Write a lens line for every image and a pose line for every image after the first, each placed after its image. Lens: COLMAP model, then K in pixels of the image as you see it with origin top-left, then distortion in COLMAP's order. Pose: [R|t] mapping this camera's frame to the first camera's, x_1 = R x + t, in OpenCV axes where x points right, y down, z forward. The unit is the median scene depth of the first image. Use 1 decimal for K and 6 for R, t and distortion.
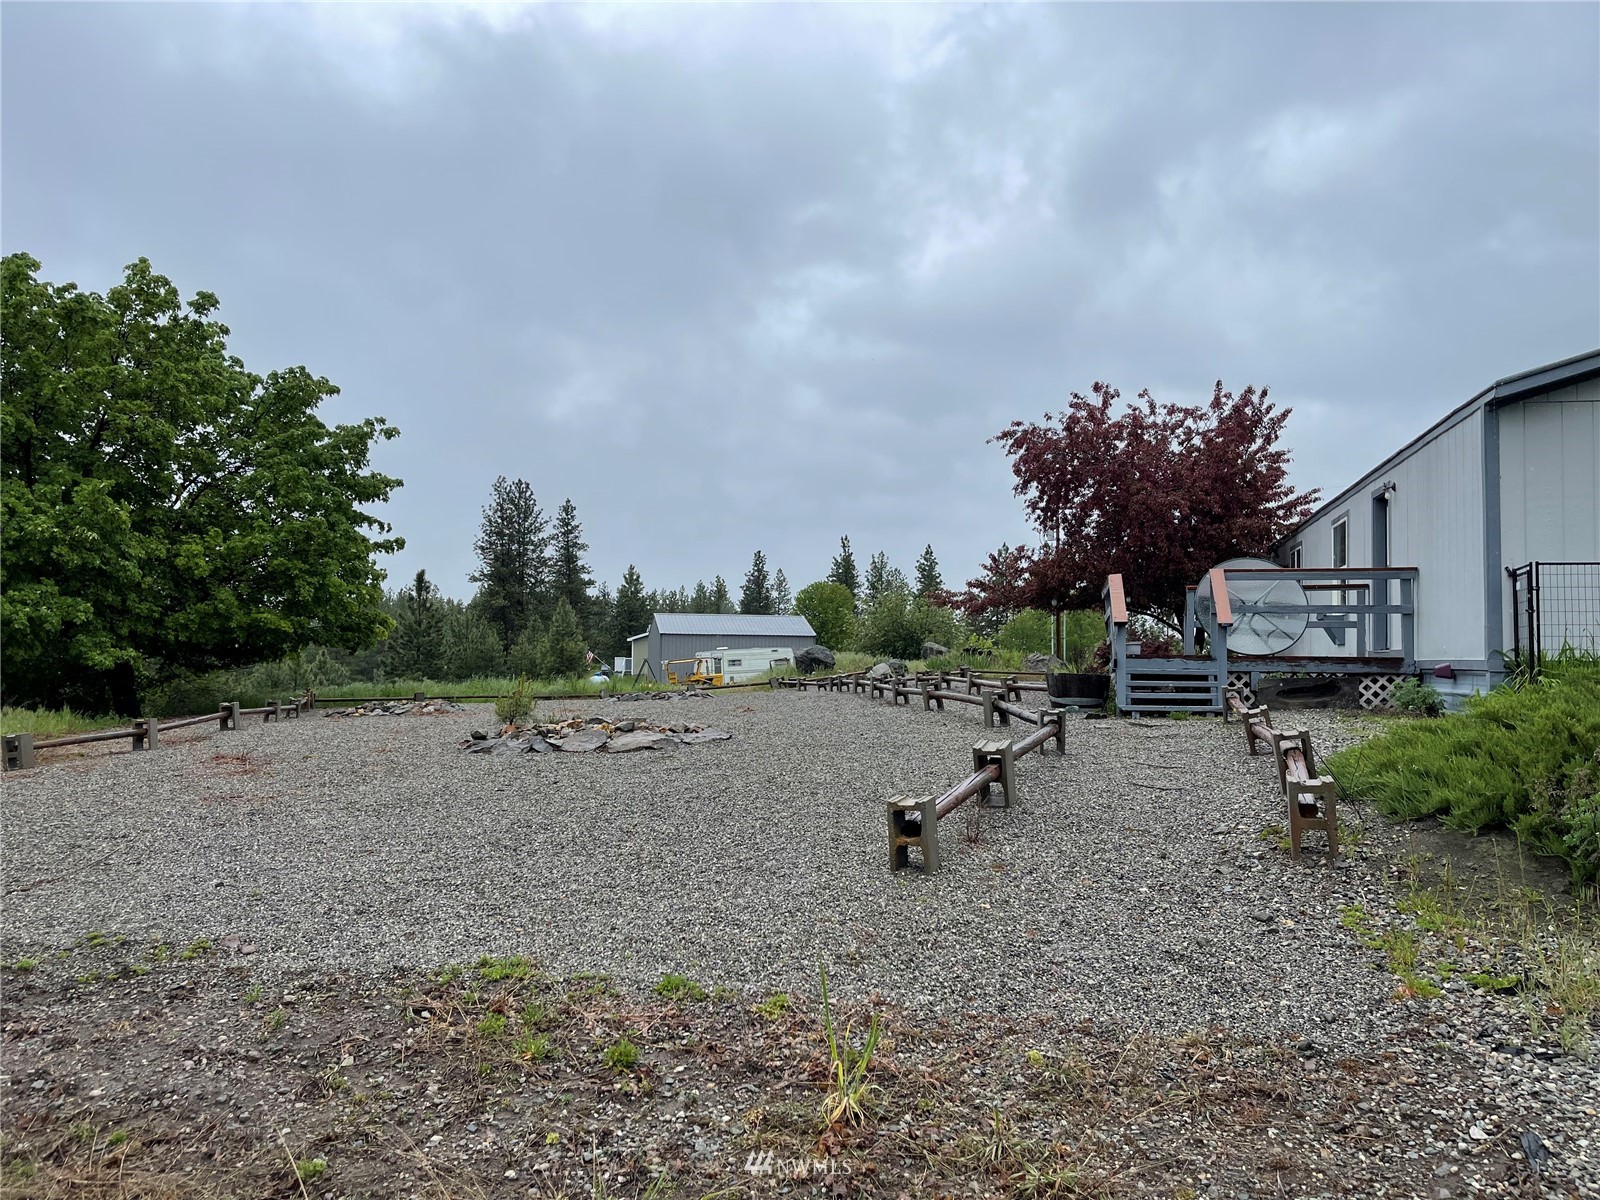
lens RADIAL K [[1188.5, 0, 812.0], [0, 1188.5, 602.5], [0, 0, 1]] dist [0.088809, -0.098844]
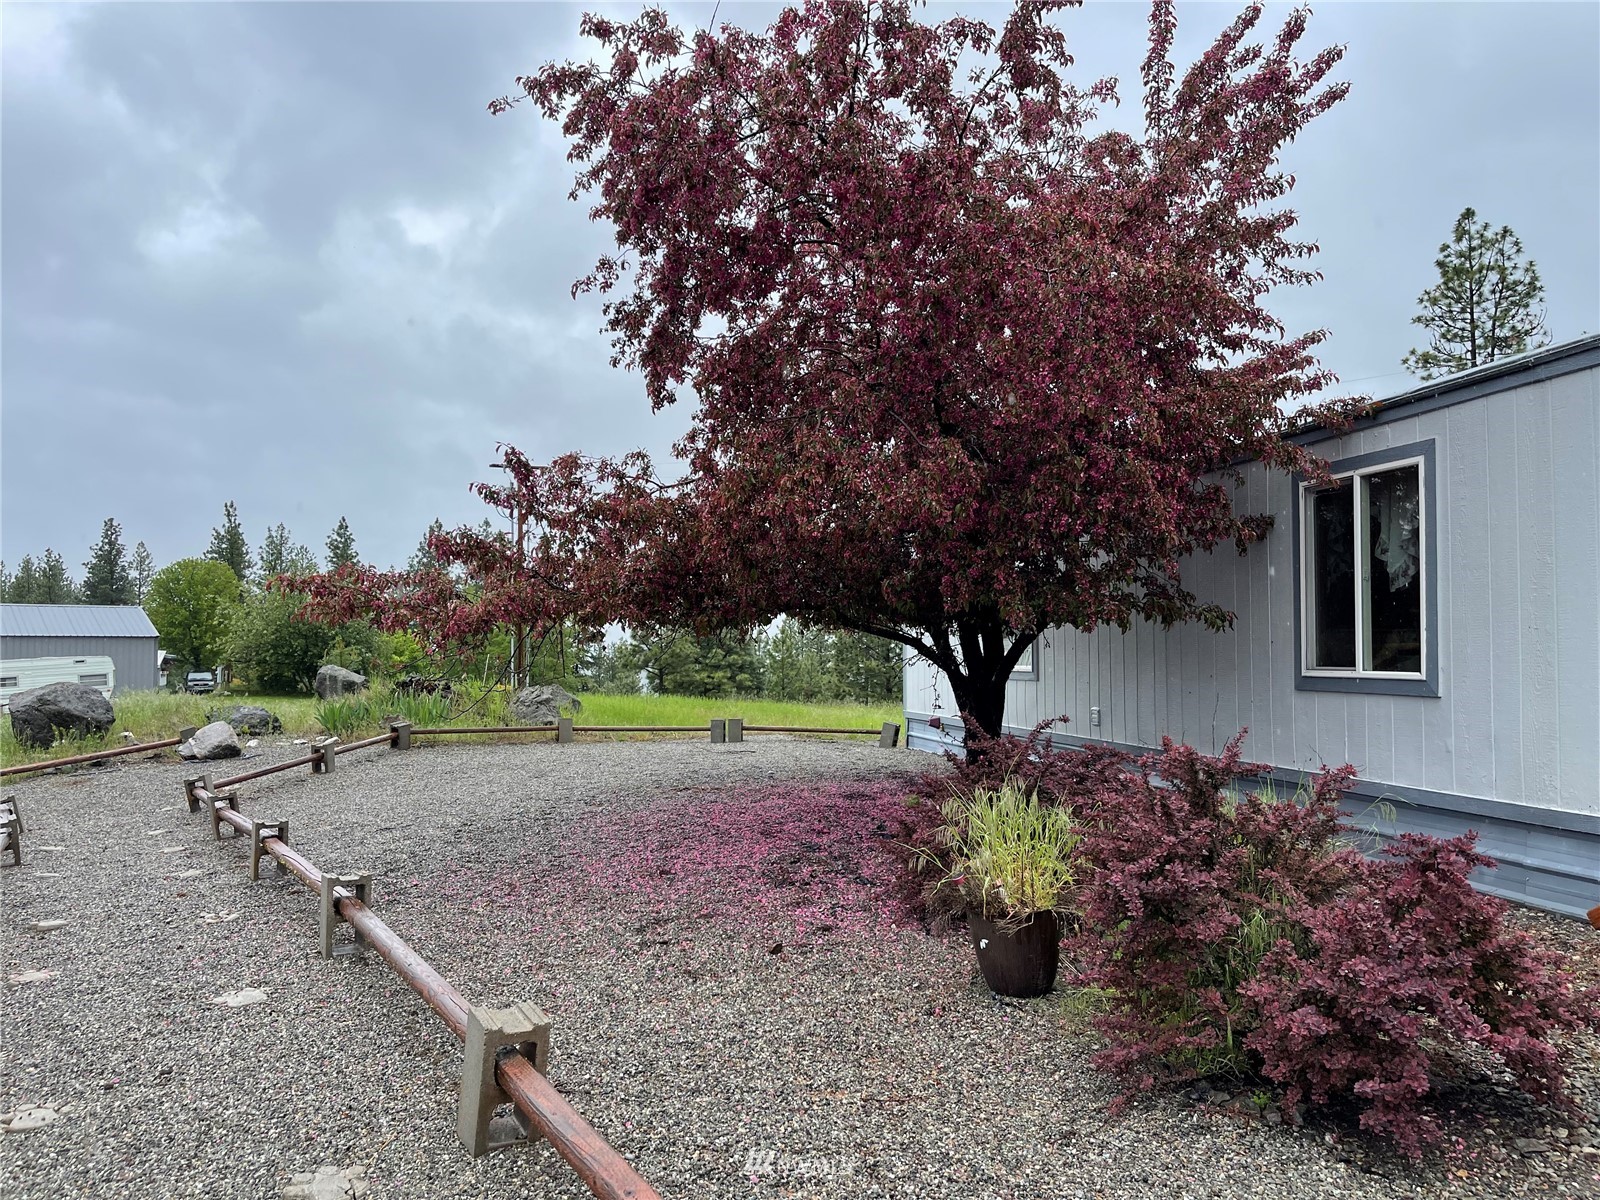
lens RADIAL K [[1203.2, 0, 812.5], [0, 1203.2, 610.7], [0, 0, 1]] dist [0.075173, -0.101122]
pose [[0.893765, 0.000314, 0.448536, 0.012248], [-0.008966, 0.999812, 0.017166, -0.000914], [-0.448447, -0.019364, 0.893600, 0.105641]]
